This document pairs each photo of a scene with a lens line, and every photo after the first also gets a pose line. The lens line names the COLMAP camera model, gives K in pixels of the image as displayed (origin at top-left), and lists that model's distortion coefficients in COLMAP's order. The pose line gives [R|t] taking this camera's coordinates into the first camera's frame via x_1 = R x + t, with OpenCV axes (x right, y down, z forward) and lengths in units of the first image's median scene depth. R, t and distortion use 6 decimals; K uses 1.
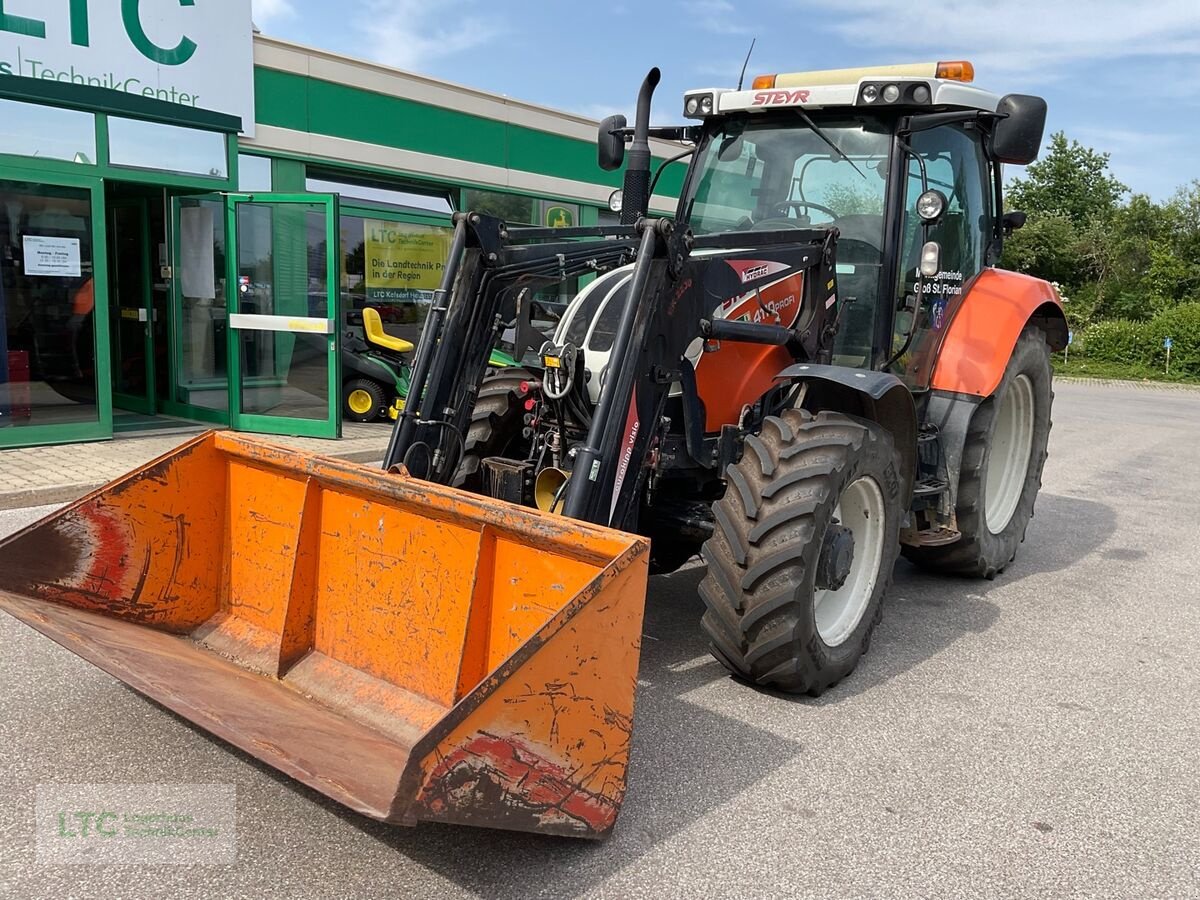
lens RADIAL K [[991.6, 0, 597.7], [0, 991.6, 445.8], [0, 0, 1]] dist [0.064150, -0.110234]
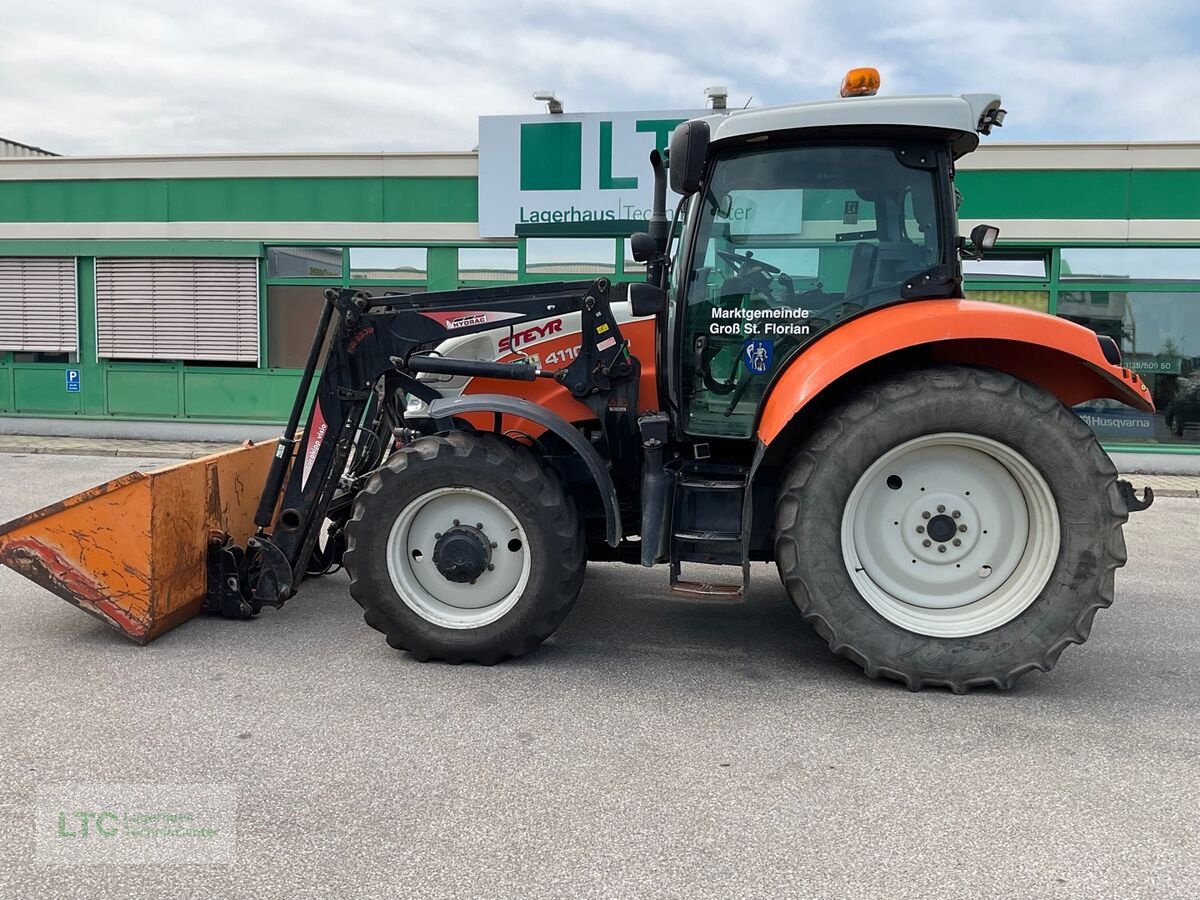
lens RADIAL K [[991.6, 0, 602.1], [0, 991.6, 444.1], [0, 0, 1]] dist [0.064150, -0.110234]
pose [[0.504774, 0.050832, -0.861754, 1.376901], [-0.128229, 0.991605, -0.016619, -0.021231], [0.853675, 0.118891, 0.507055, 0.542217]]
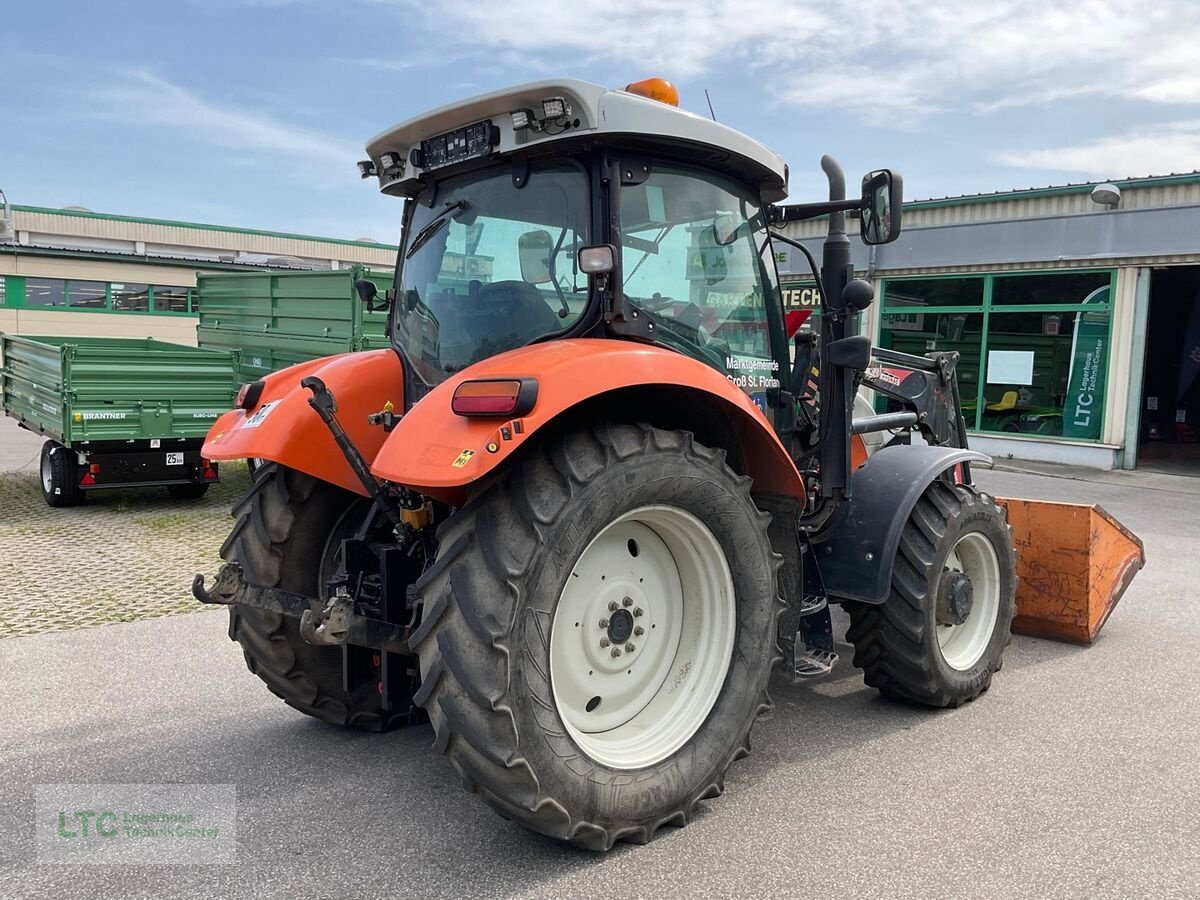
lens RADIAL K [[991.6, 0, 608.7], [0, 991.6, 443.4], [0, 0, 1]] dist [0.064150, -0.110234]
pose [[-0.982336, -0.077964, 0.170111, 0.098796], [-0.035768, 0.970542, 0.238264, -0.448753], [-0.183676, 0.227970, -0.956186, 2.597984]]
